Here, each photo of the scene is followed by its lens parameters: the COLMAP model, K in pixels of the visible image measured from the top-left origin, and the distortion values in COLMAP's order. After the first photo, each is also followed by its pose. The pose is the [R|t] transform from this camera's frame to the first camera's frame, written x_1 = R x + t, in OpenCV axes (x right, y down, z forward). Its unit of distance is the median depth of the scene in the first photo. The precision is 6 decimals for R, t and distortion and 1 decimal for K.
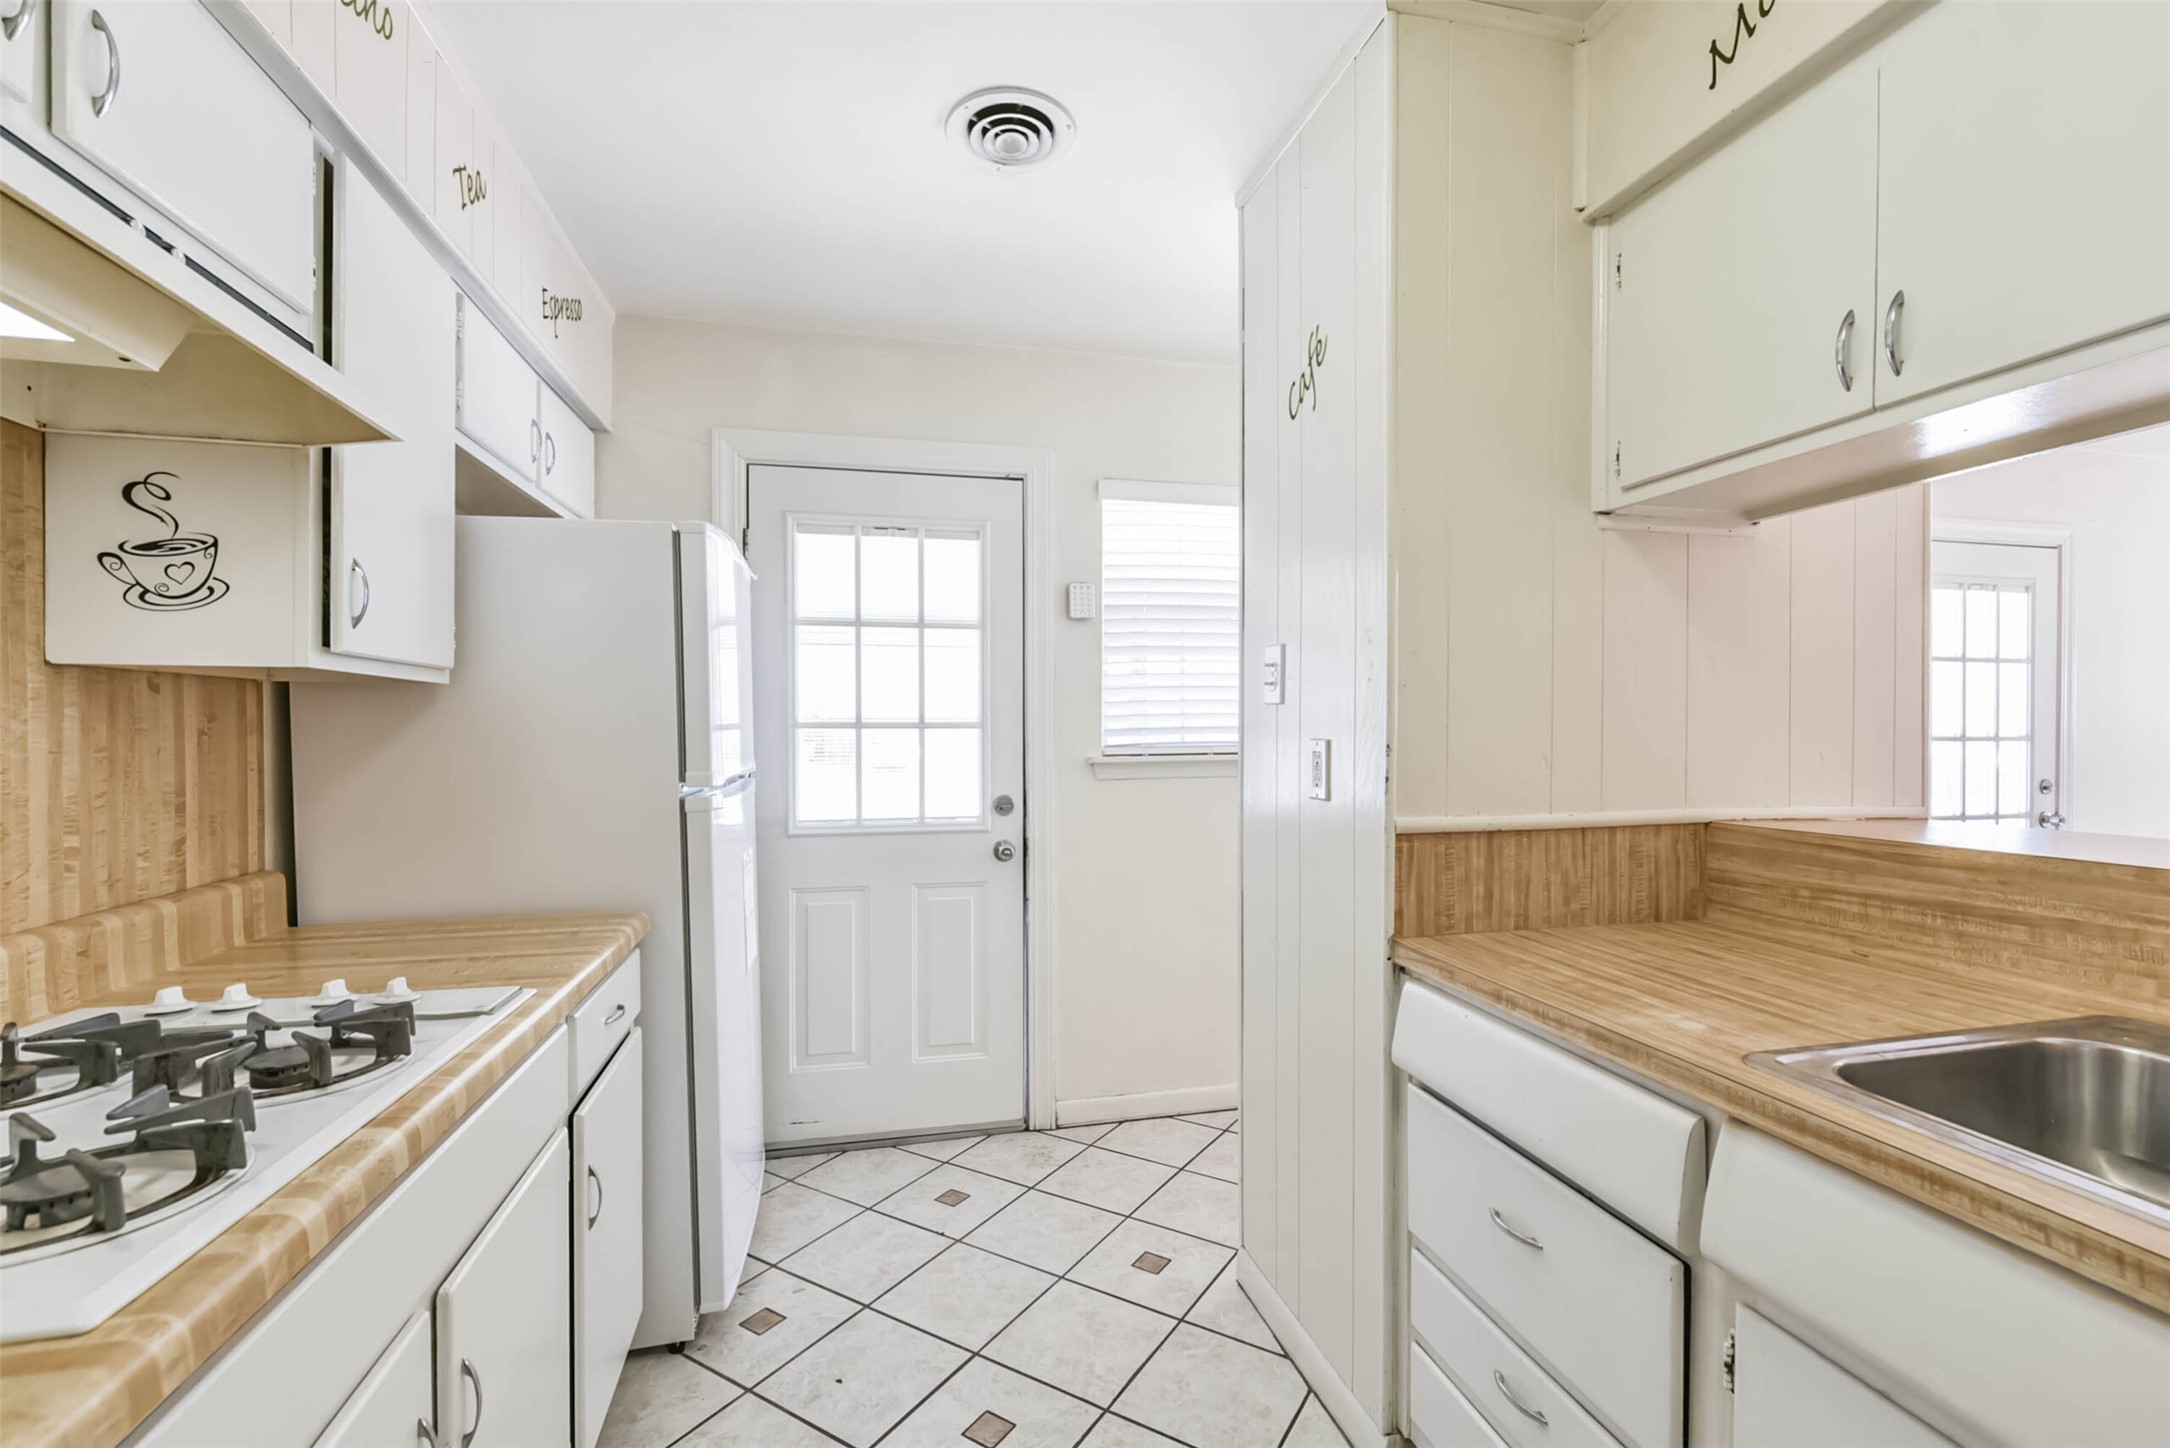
lens RADIAL K [[944.1, 0, 1074.8], [0, 944.1, 739.0], [0, 0, 1]] dist [0.000158, -0.002656]
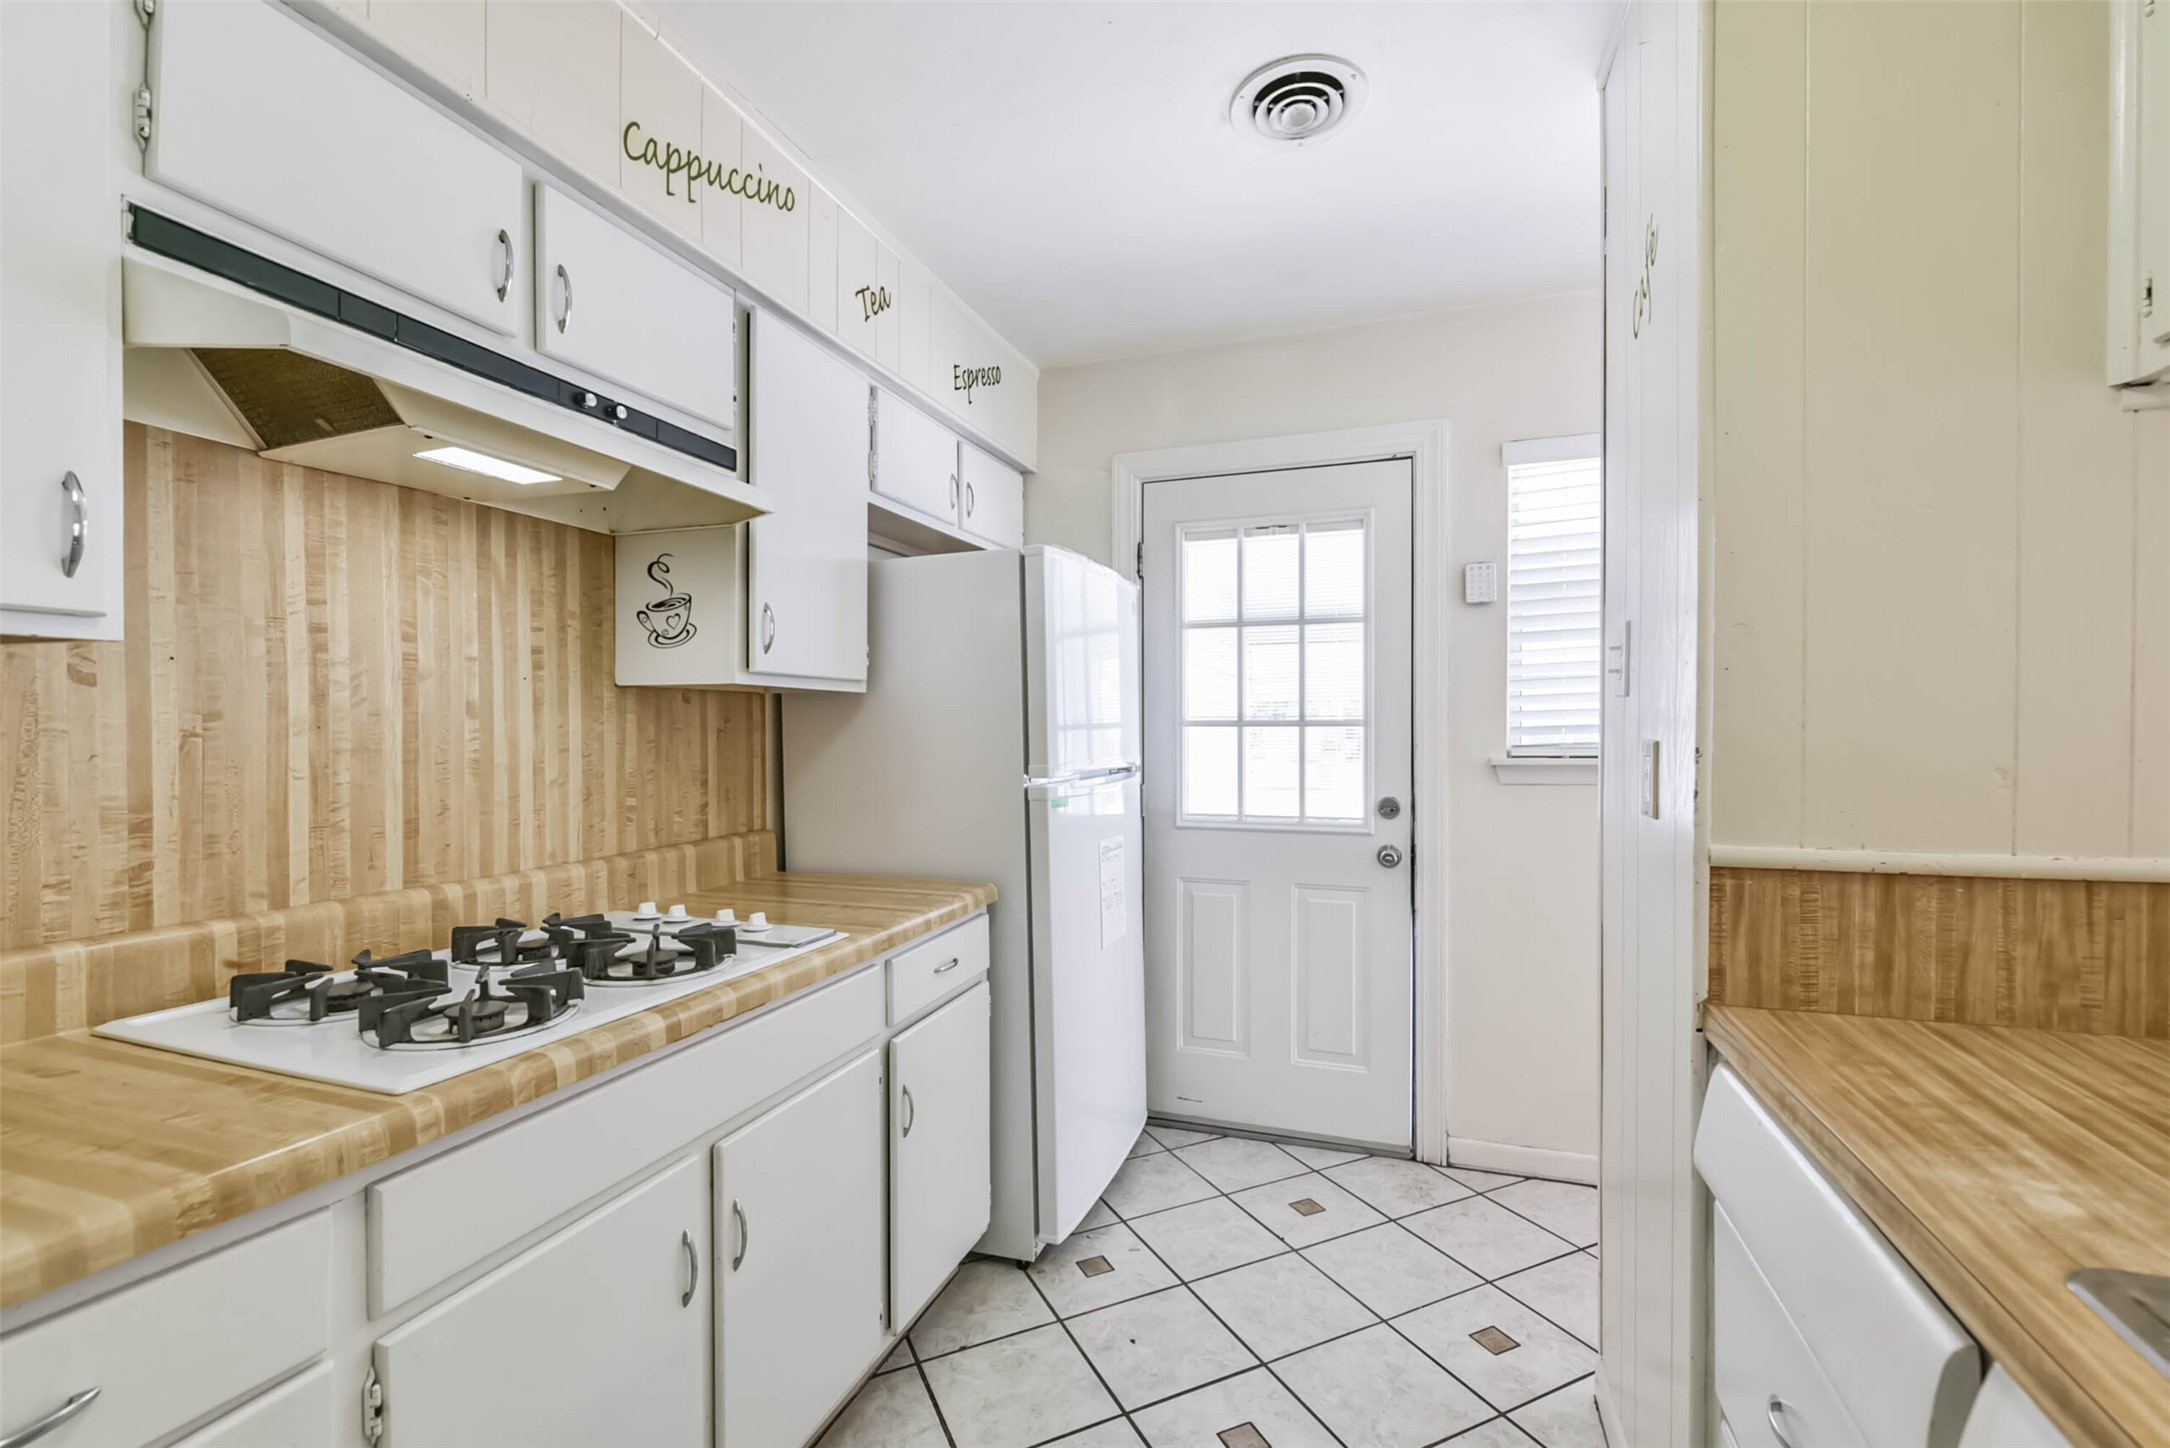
lens RADIAL K [[944.1, 0, 1118.5], [0, 944.1, 740.1], [0, 0, 1]] dist [0.000158, -0.002656]
pose [[0.842713, 0.006631, -0.538322, 0.332744], [-0.004578, 0.999976, 0.005151, -0.001924], [0.538343, -0.001877, 0.842724, 0.105905]]
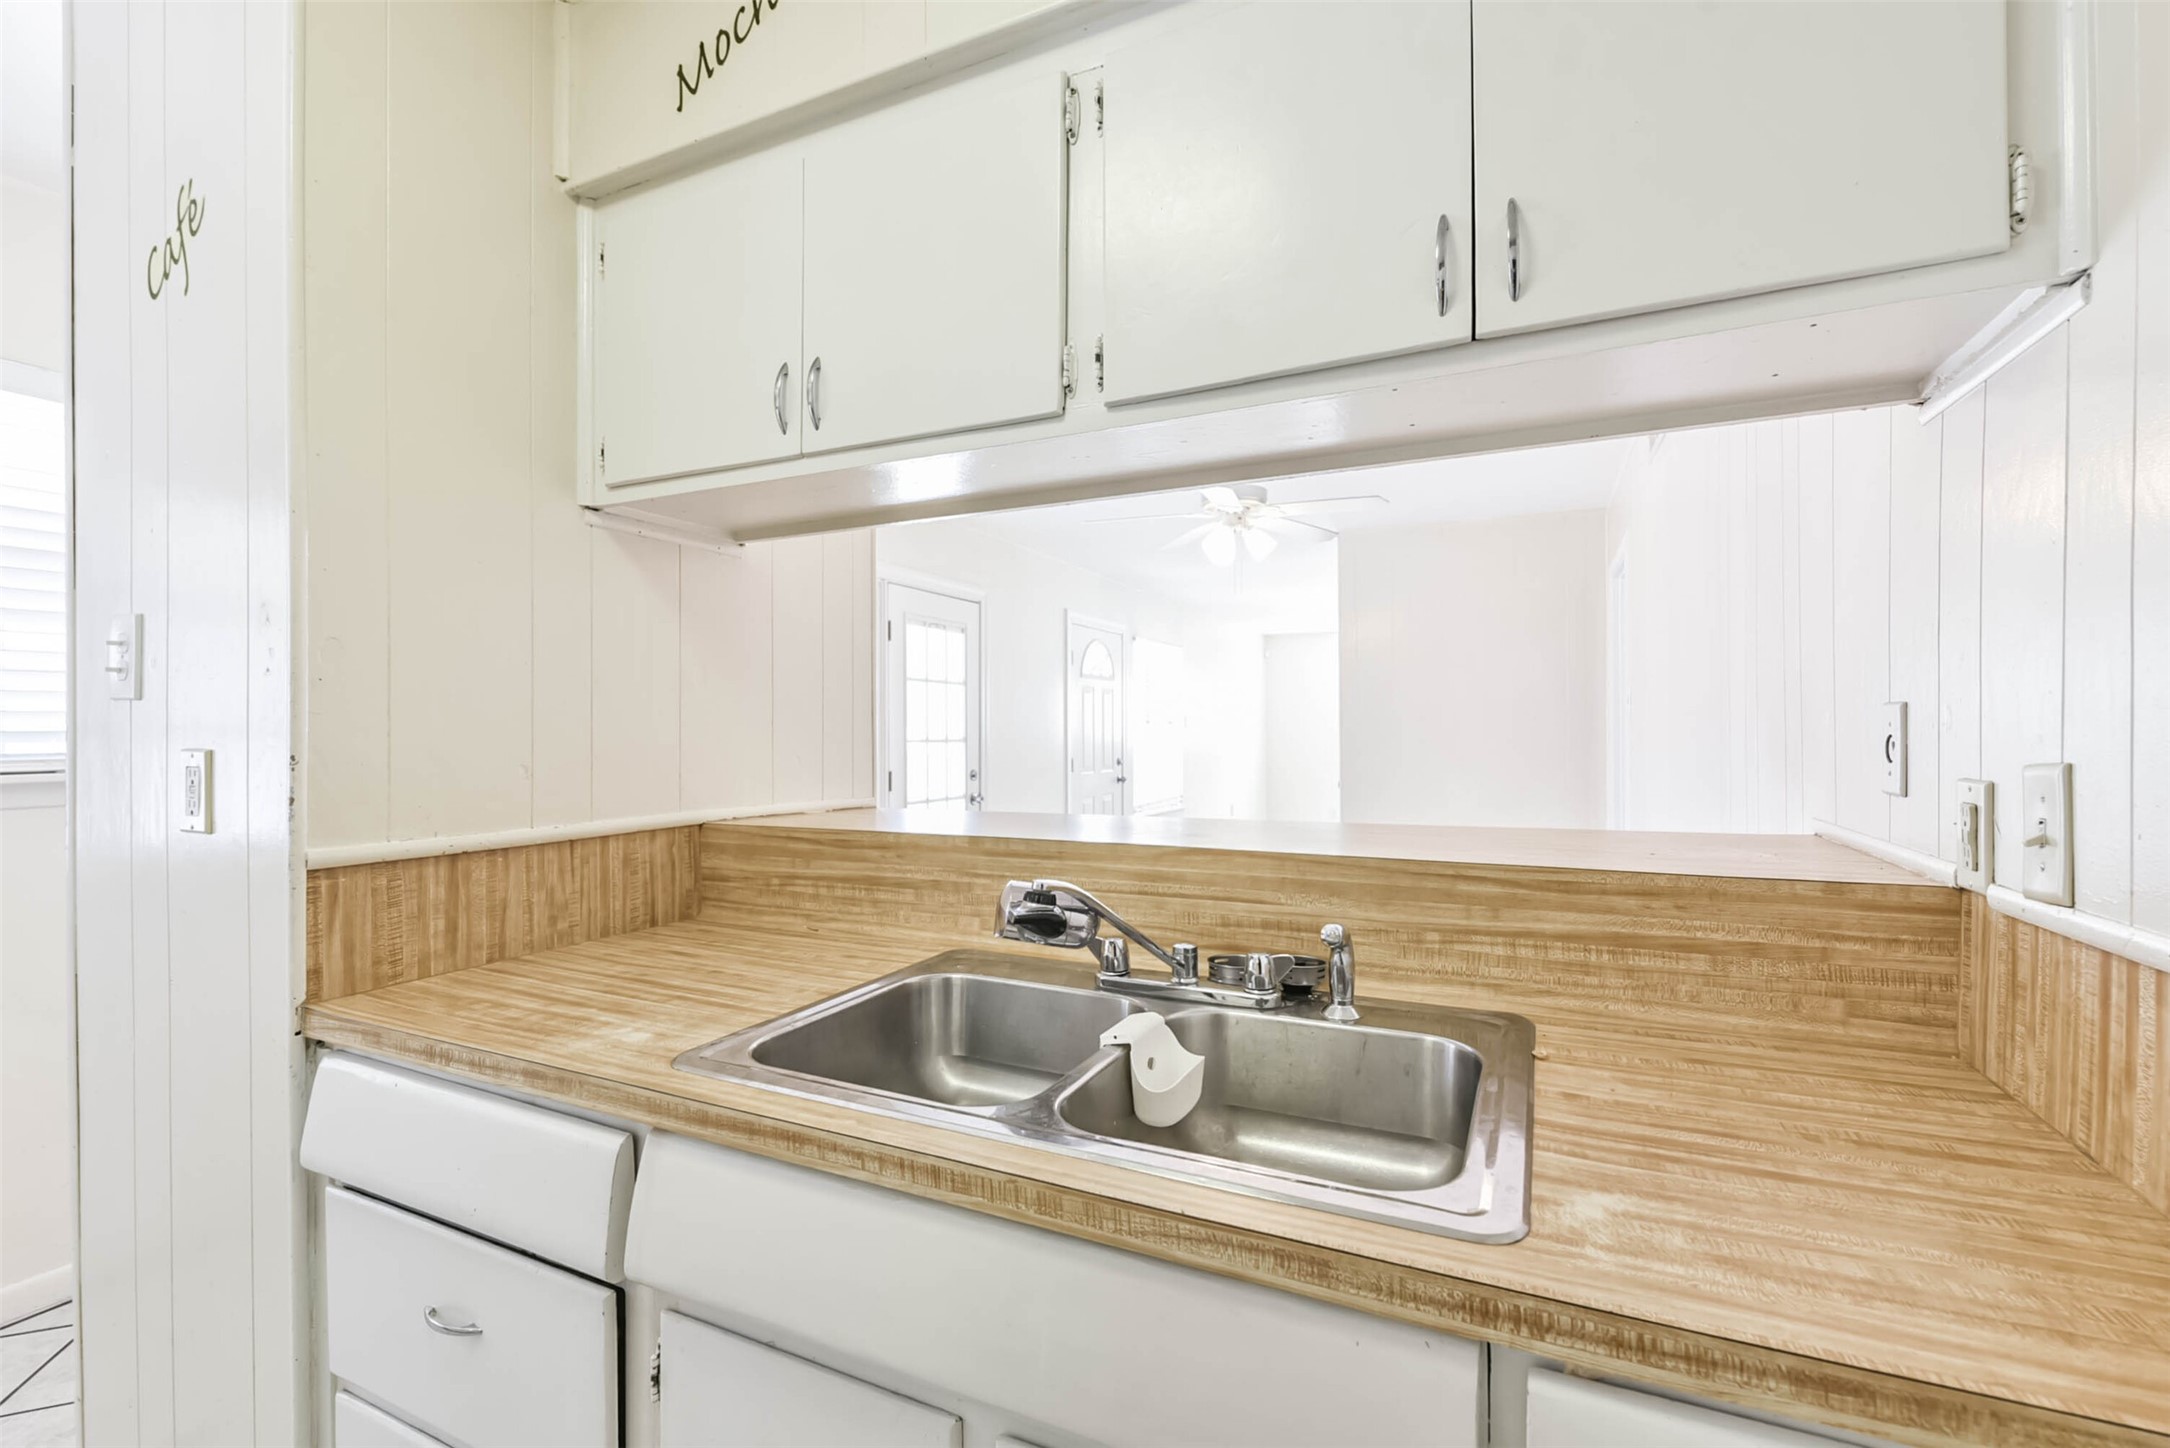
lens RADIAL K [[944.1, 0, 1094.2], [0, 944.1, 737.1], [0, 0, 1]] dist [0.000158, -0.002656]
pose [[0.619788, -0.003885, 0.784759, 0.127708], [0.008381, 0.999963, -0.001669, -0.002130], [-0.784724, 0.007611, 0.619798, 0.010876]]
